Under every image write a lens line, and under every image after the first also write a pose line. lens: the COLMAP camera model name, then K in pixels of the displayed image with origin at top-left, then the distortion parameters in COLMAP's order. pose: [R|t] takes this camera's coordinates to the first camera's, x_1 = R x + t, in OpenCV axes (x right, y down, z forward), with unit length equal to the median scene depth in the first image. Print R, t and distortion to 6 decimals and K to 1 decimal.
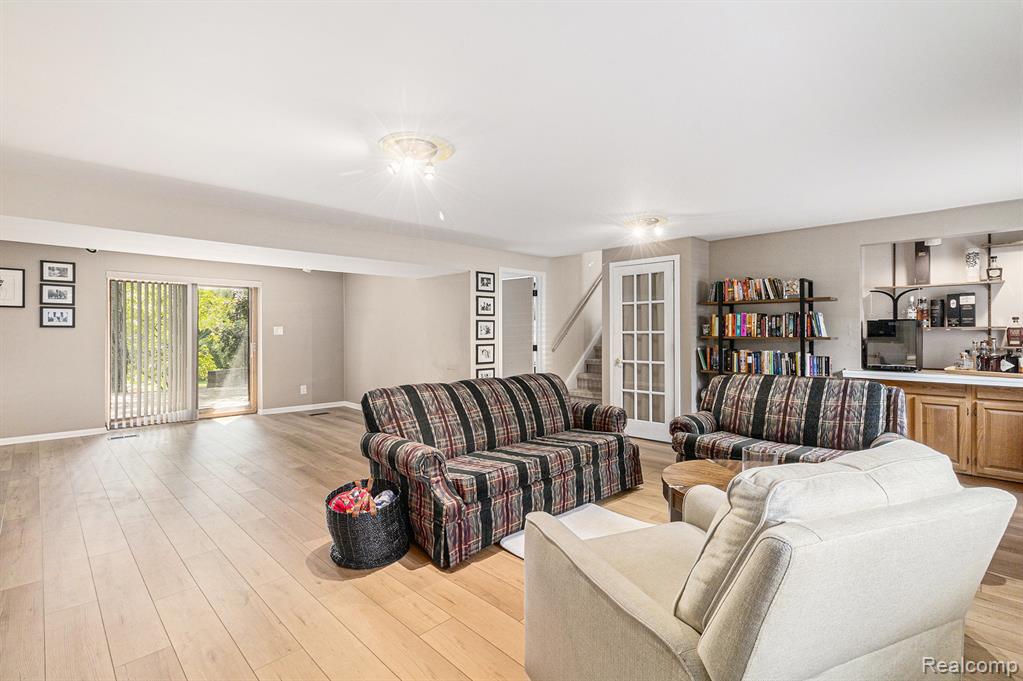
lens RADIAL K [[474.8, 0, 521.4], [0, 474.8, 339.0], [0, 0, 1]] dist [0.004474, -0.000804]
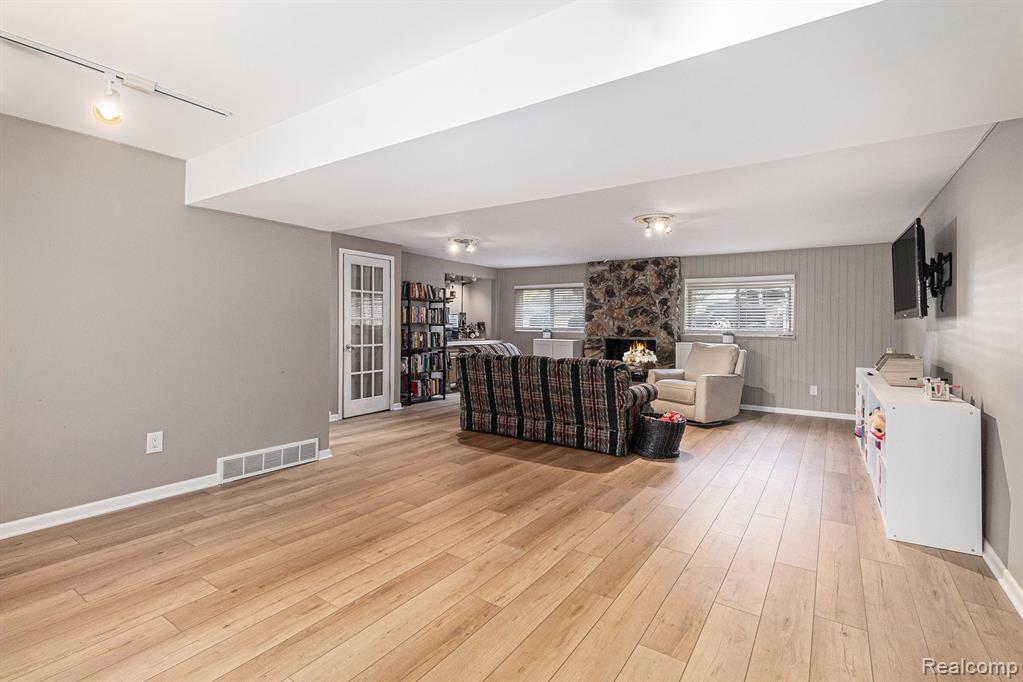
lens RADIAL K [[474.8, 0, 511.5], [0, 474.8, 313.9], [0, 0, 1]] dist [0.004474, -0.000804]
pose [[-0.178241, 0.019659, 0.983790, -0.968628], [-0.003579, 0.999781, -0.020627, -0.002676], [-0.983980, -0.007198, -0.178132, 0.928822]]
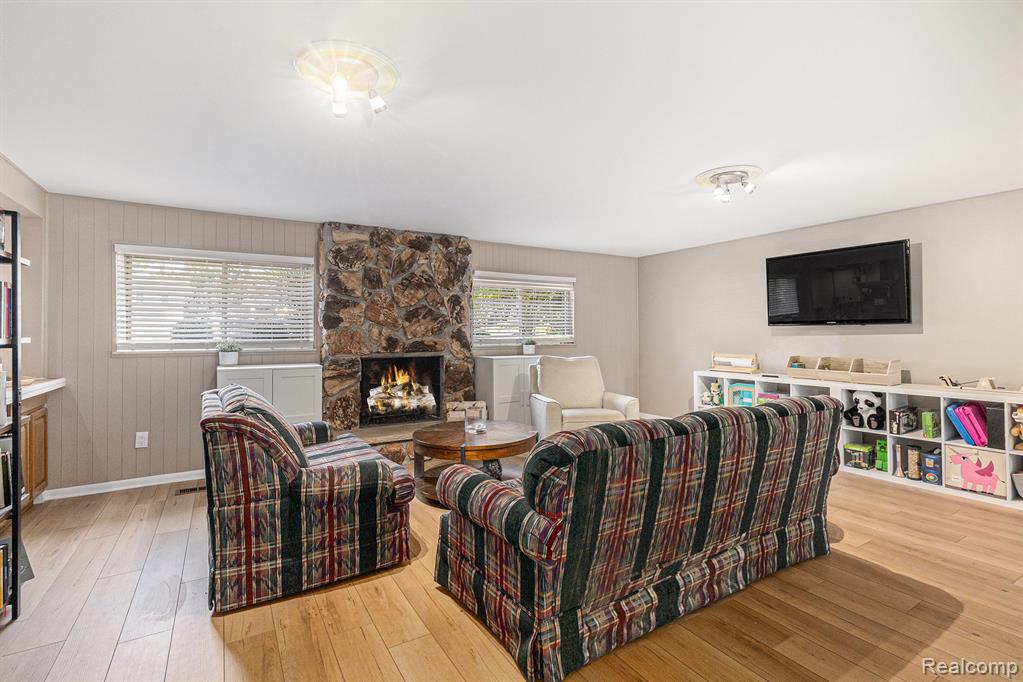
lens RADIAL K [[474.8, 0, 514.2], [0, 474.8, 331.7], [0, 0, 1]] dist [0.004474, -0.000804]
pose [[-0.971687, 0.005093, 0.236215, 0.012217], [0.006313, 0.999970, 0.004408, -0.007716], [-0.236185, 0.005774, -0.971691, 1.168523]]
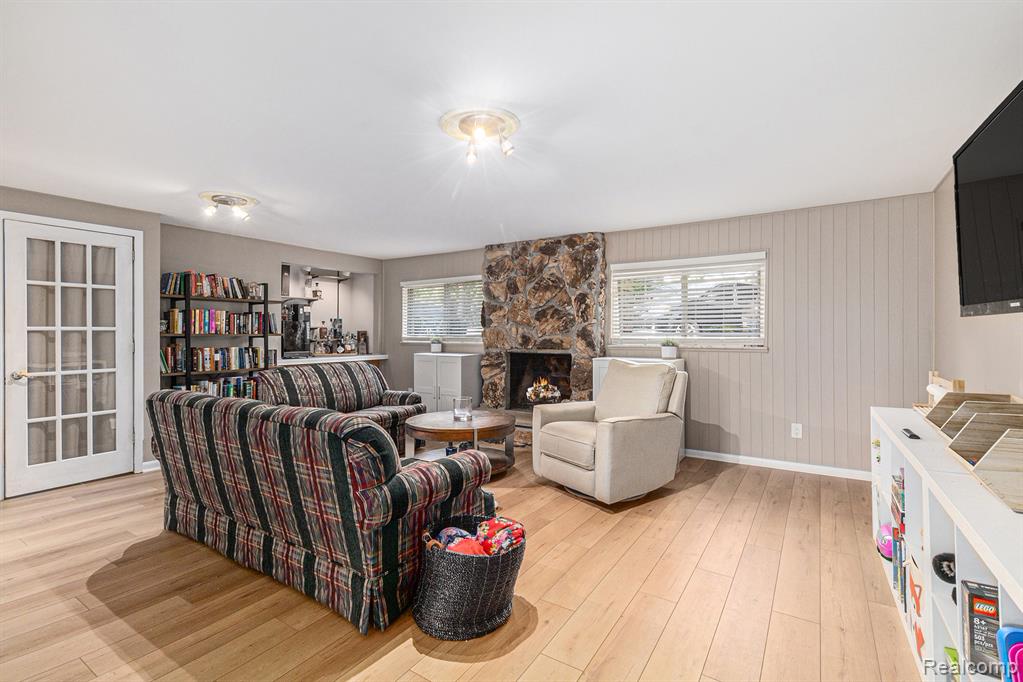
lens RADIAL K [[474.8, 0, 507.5], [0, 474.8, 318.7], [0, 0, 1]] dist [0.004474, -0.000804]
pose [[-0.195845, 0.025748, 0.980297, -0.578212], [0.010179, 0.999655, -0.024223, -0.005808], [-0.980582, 0.005234, -0.196039, 0.563687]]
